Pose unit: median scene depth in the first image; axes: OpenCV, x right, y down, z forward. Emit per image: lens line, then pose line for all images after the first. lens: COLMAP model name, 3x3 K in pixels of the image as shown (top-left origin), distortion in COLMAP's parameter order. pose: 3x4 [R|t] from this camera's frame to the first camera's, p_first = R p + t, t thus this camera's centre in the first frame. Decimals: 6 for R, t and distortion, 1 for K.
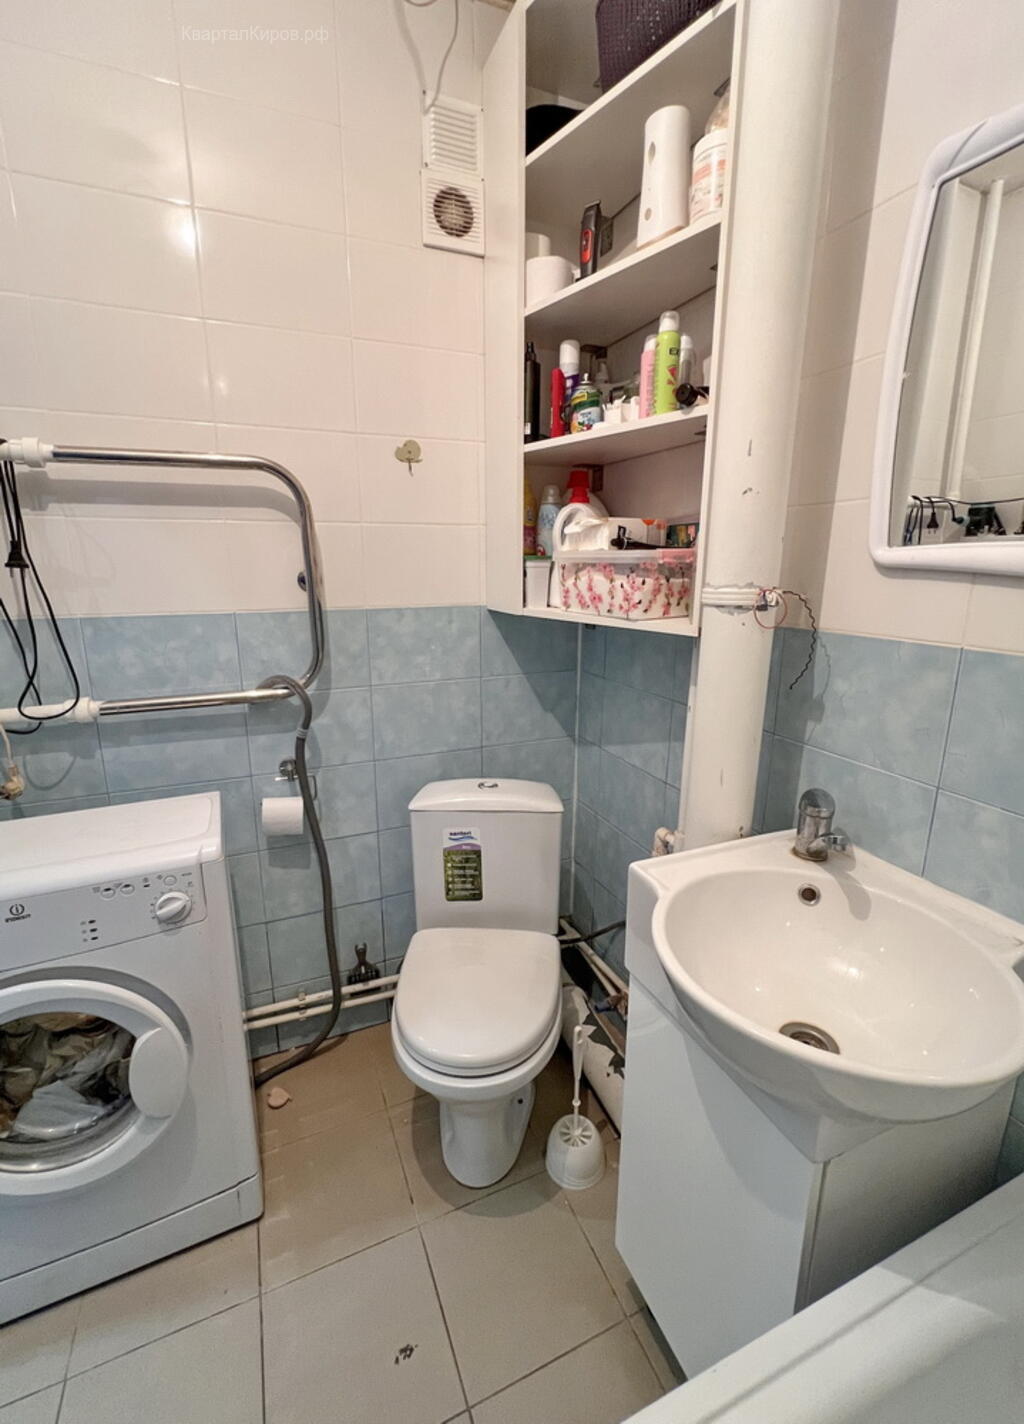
lens RADIAL K [[613.2, 0, 510.3], [0, 613.2, 701.9], [0, 0, 1]] dist [0.000219, 0.000335]
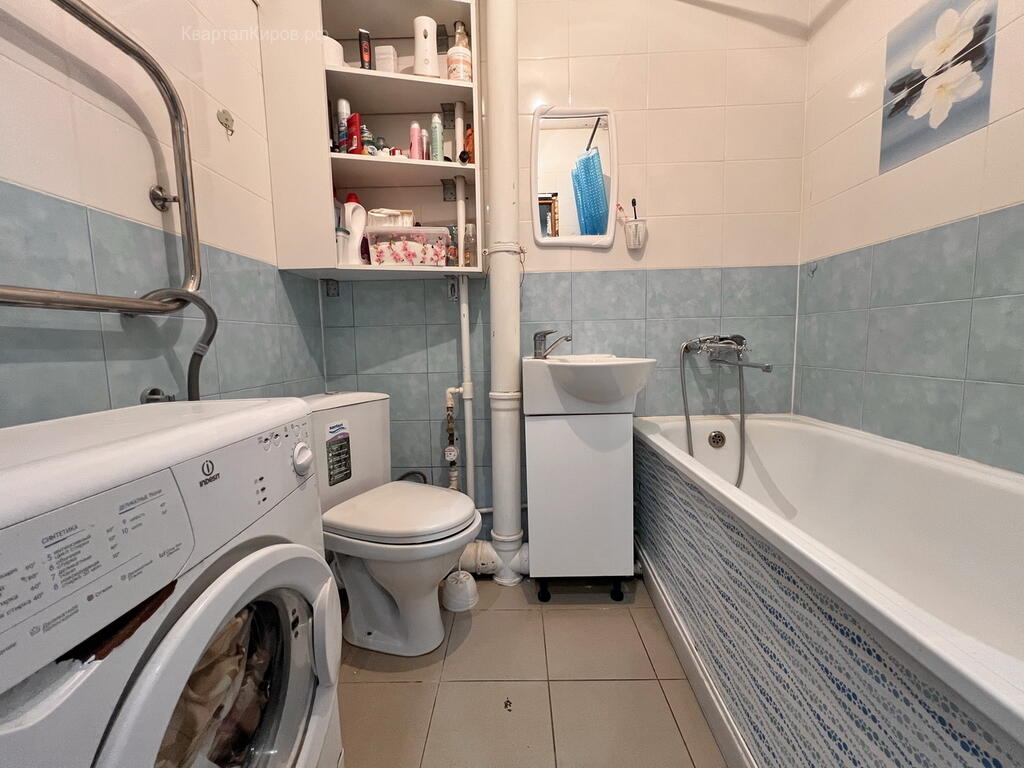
lens RADIAL K [[411.2, 0, 510.6], [0, 411.2, 384.6], [0, 0, 1]] dist [0.000201, 0.000335]
pose [[0.408681, -0.100613, 0.907115, -0.769602], [0.228677, 0.973490, 0.004949, 0.226145], [-0.883565, 0.205414, 0.420854, 0.314603]]
